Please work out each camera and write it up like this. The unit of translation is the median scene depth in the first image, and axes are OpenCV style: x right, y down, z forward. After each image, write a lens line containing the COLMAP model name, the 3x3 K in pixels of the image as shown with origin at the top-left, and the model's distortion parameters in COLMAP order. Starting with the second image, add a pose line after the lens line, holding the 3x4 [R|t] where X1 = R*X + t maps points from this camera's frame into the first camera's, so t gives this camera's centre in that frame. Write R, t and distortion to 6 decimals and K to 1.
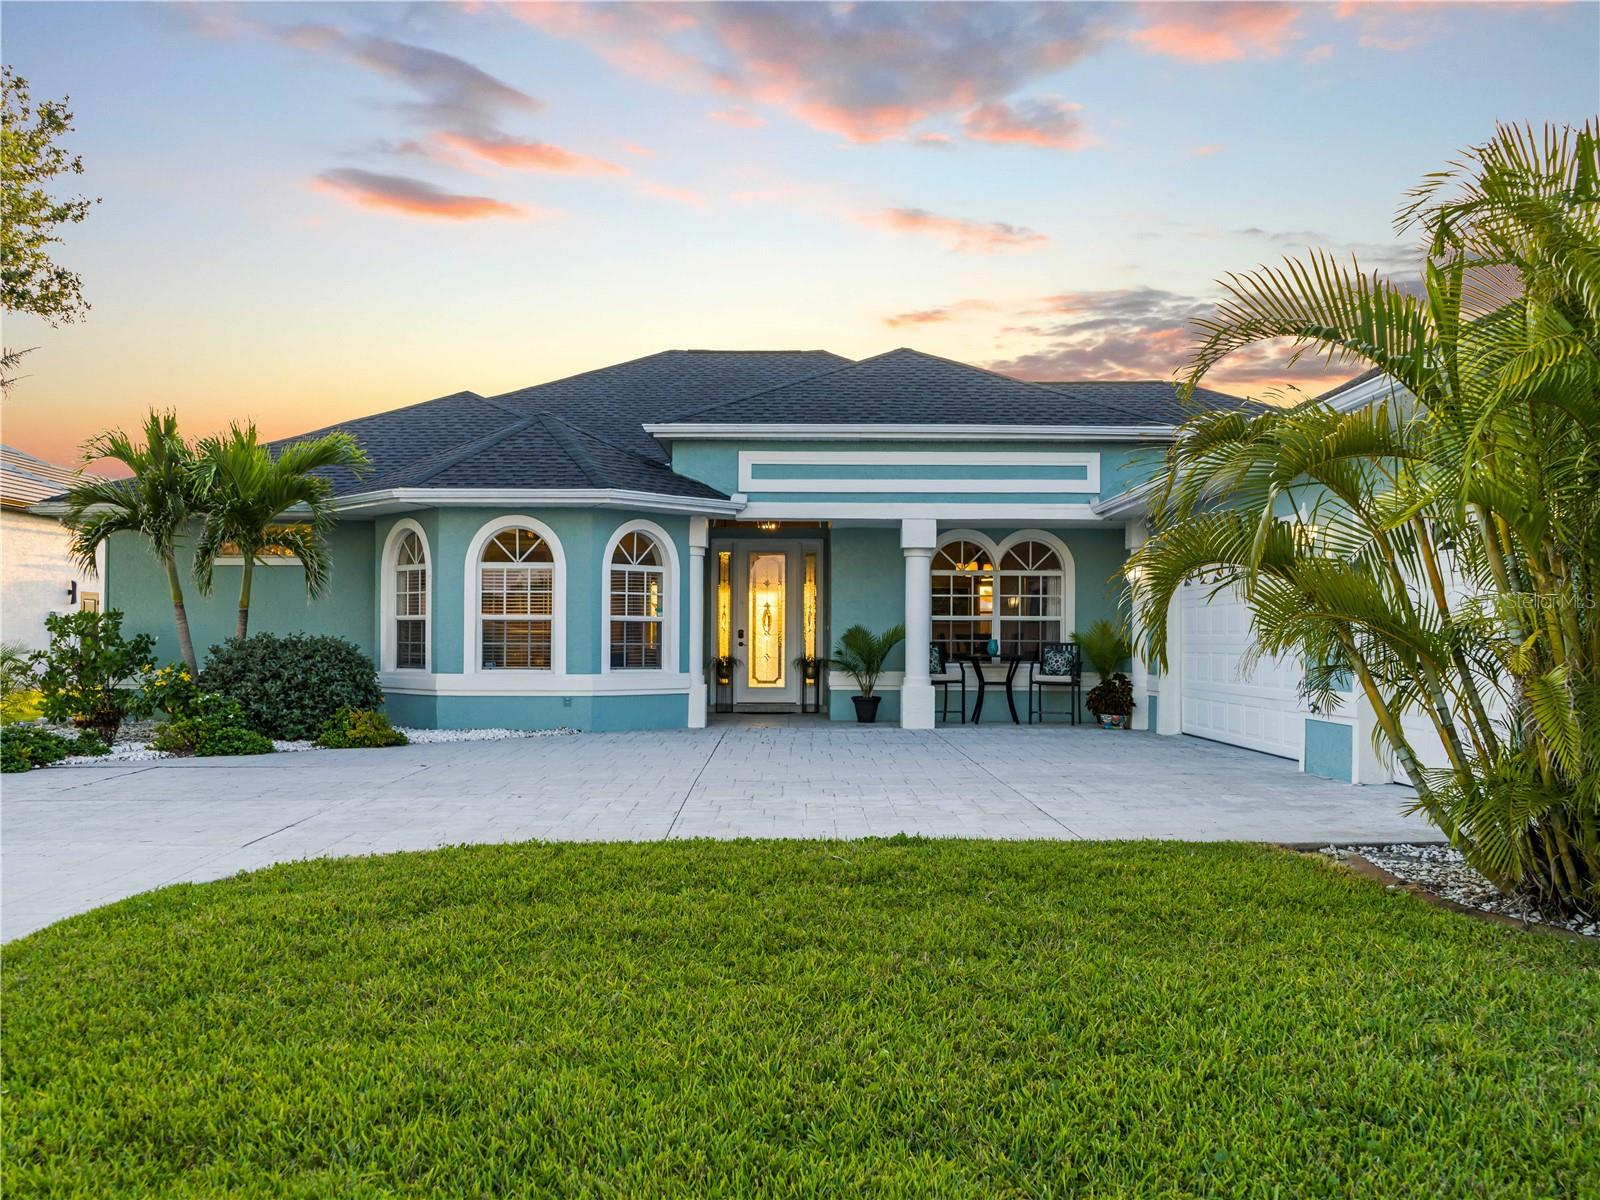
lens RADIAL K [[1387.9, 0, 805.3], [0, 1387.9, 636.8], [0, 0, 1]] dist [-0.091034, 0.000148]
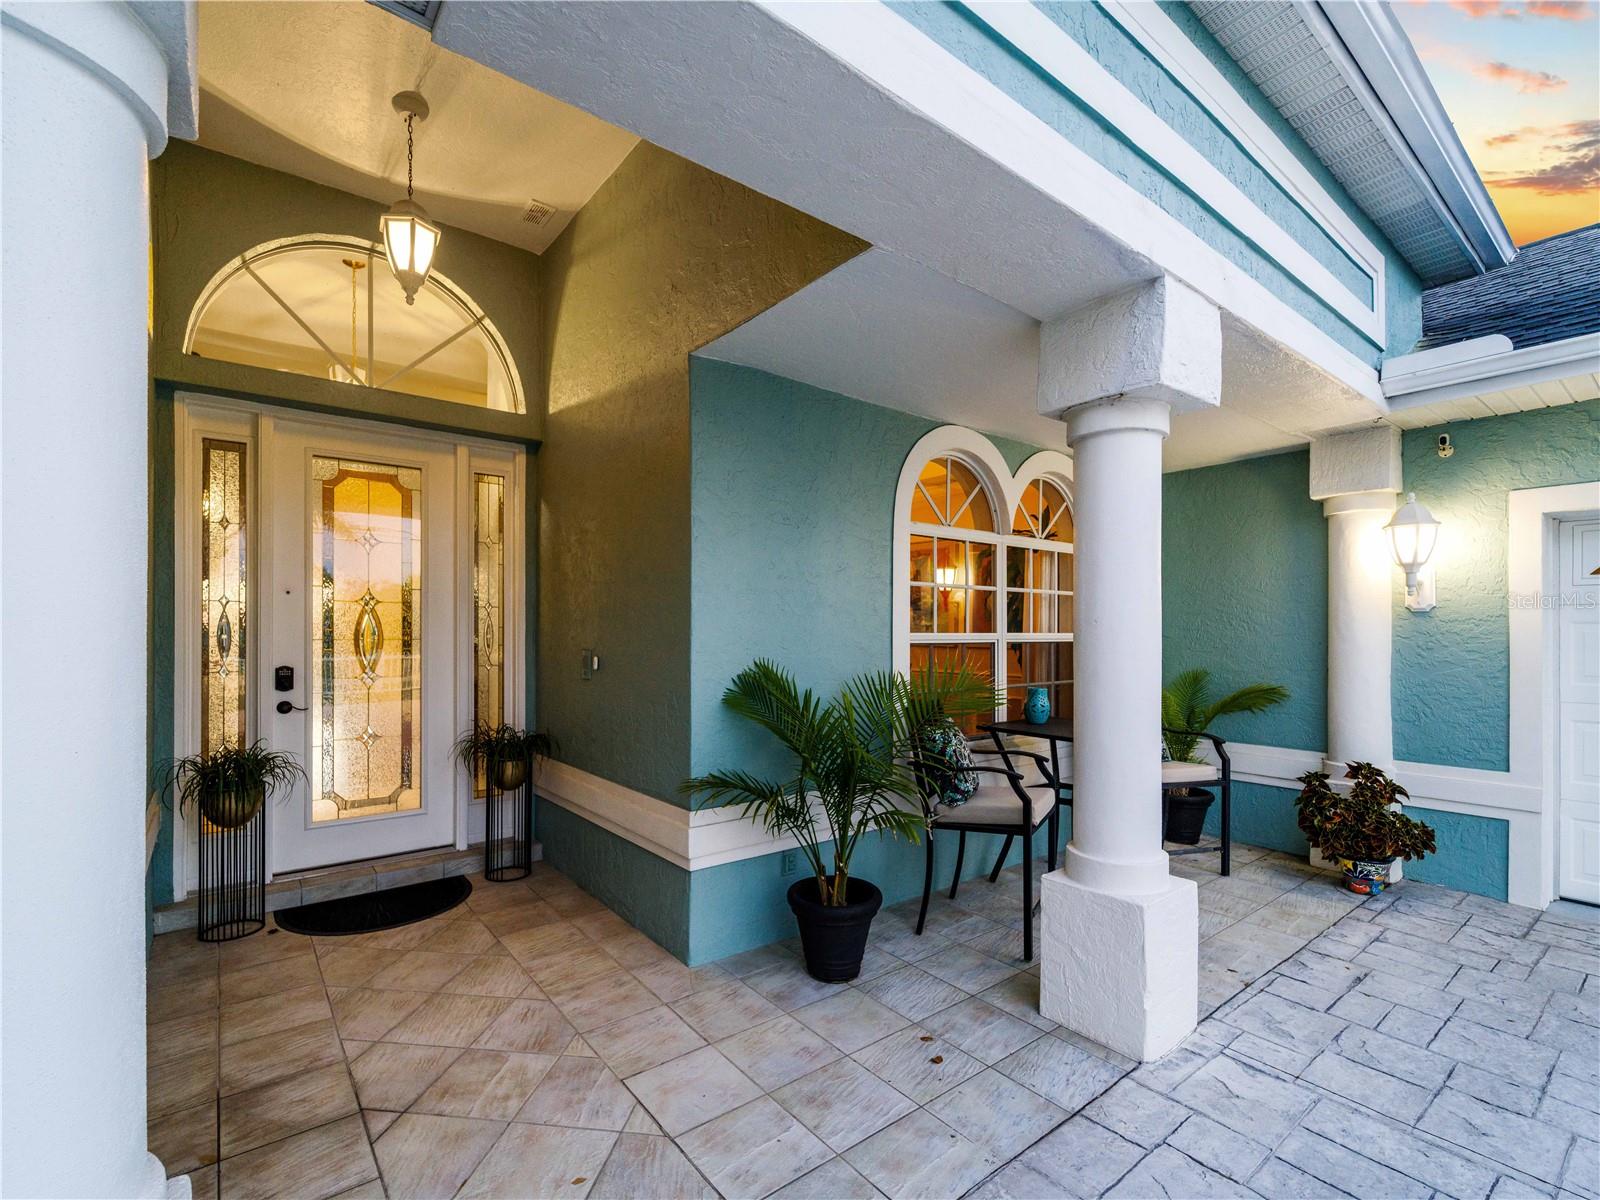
lens RADIAL K [[729.0, 0, 800.2], [0, 729.0, 638.6], [0, 0, 1]] dist [0.005011, 0.000008]
pose [[0.791349, -0.007503, 0.611319, -0.066122], [-0.000203, 0.999921, 0.012536, -0.017234], [-0.611365, -0.010044, 0.791285, 0.903998]]
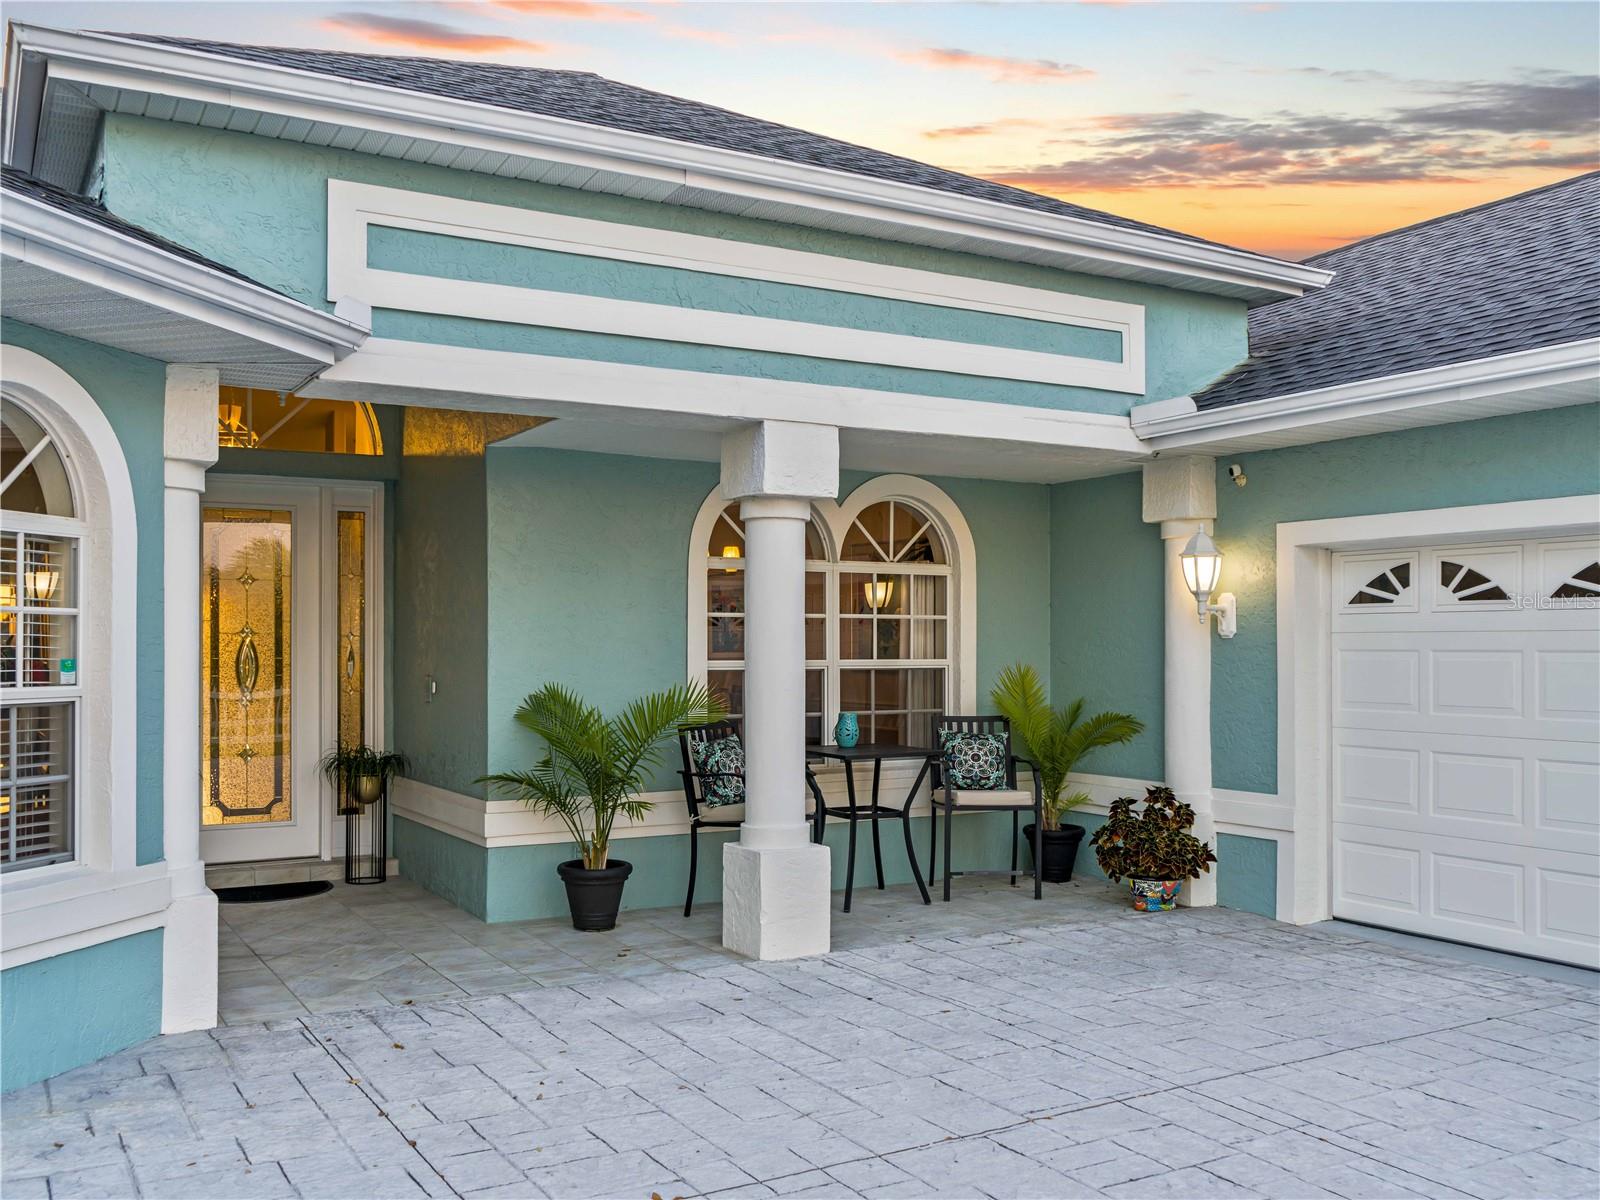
lens RADIAL K [[1444.1, 0, 797.8], [0, 1444.1, 645.3], [0, 0, 1]] dist [-0.013613, 0.004444]
pose [[0.868566, -0.003558, 0.495560, -0.117227], [0.002182, 0.999992, 0.003356, -0.022930], [-0.495568, -0.001834, 0.868567, 0.625812]]
